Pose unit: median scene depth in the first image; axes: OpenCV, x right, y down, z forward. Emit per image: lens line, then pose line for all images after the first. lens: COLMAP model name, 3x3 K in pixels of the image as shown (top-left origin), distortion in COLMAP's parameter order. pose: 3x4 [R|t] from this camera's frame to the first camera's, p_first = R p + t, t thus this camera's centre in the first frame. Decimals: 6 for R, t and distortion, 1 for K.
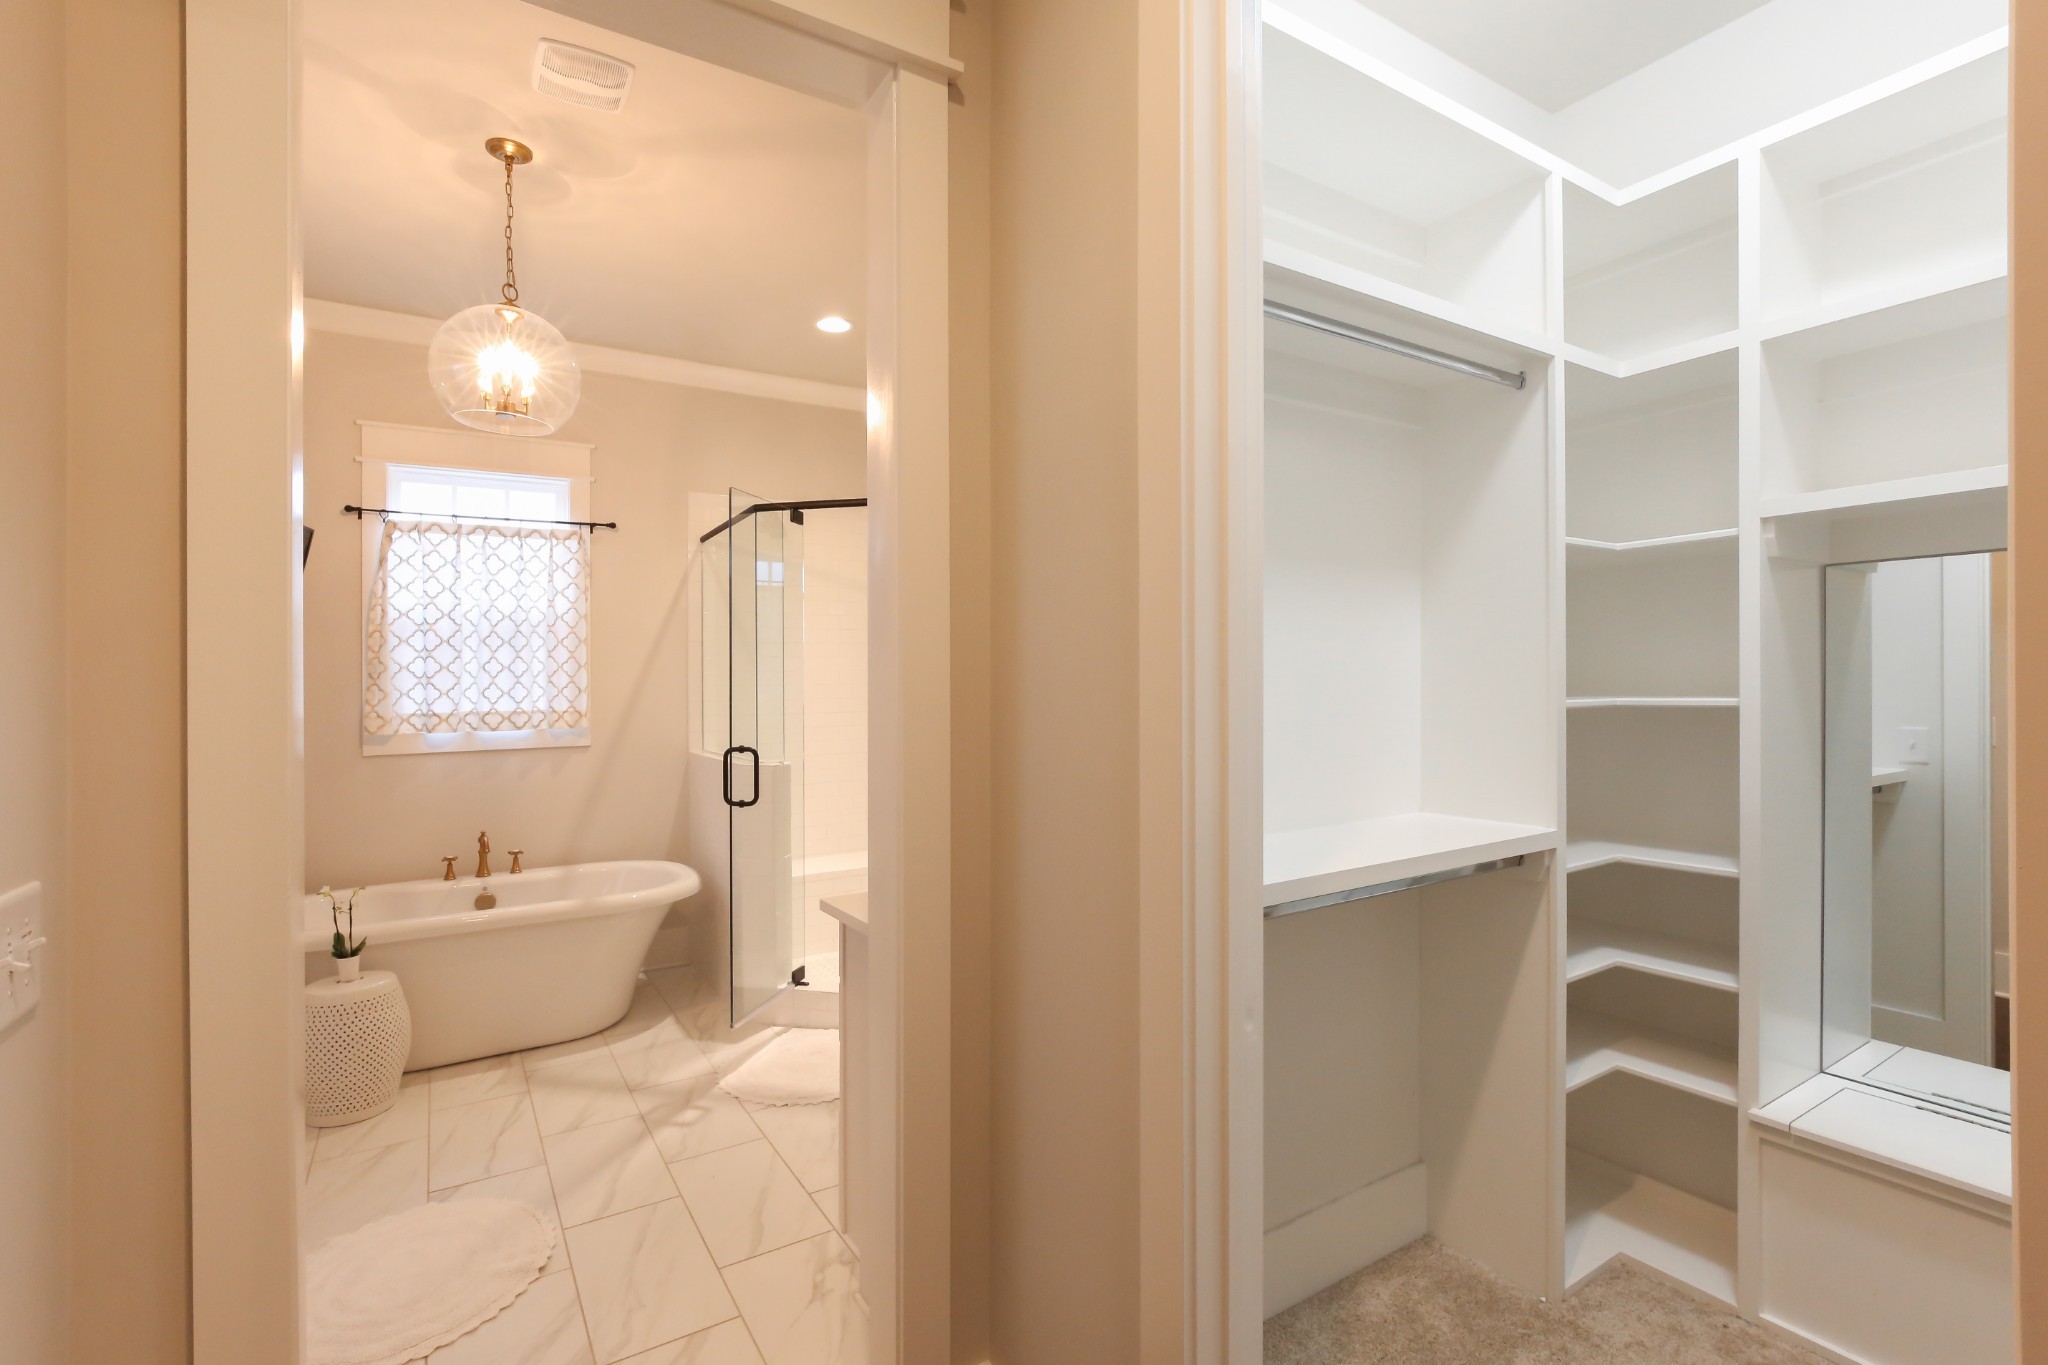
lens RADIAL K [[949.7, 0, 1032.7], [0, 949.7, 685.3], [0, 0, 1]] dist [0.002206, 0.000241]
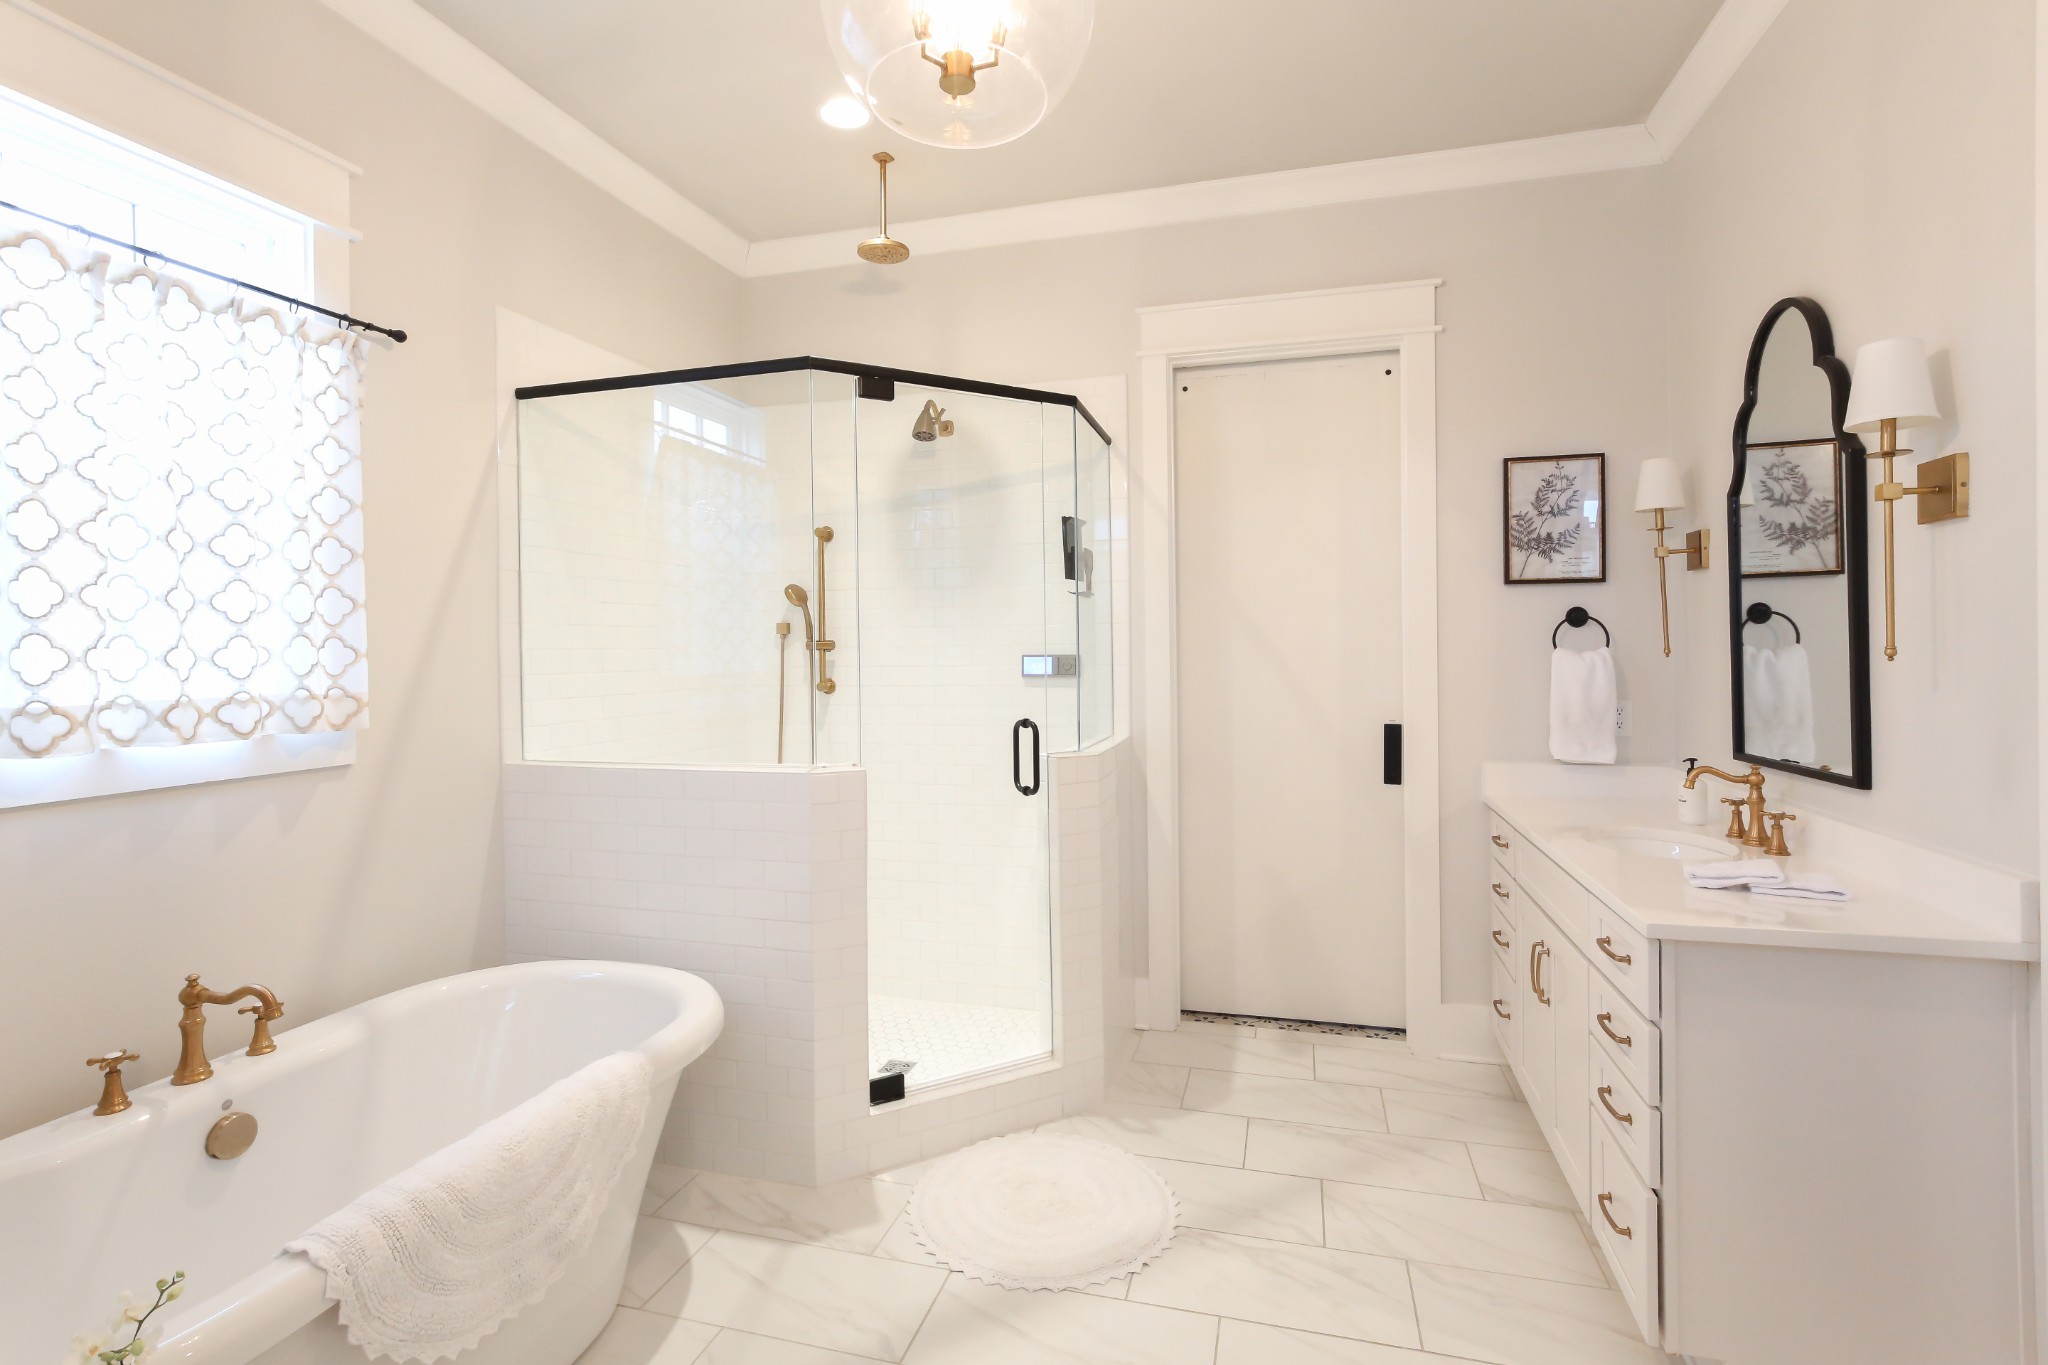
lens RADIAL K [[949.7, 0, 1023.5], [0, 949.7, 666.0], [0, 0, 1]] dist [0.002206, 0.000241]
pose [[0.757662, -0.011189, 0.652551, -0.560673], [0.012639, 0.999917, 0.002471, 0.015736], [-0.652525, 0.006375, 0.757741, 0.412399]]
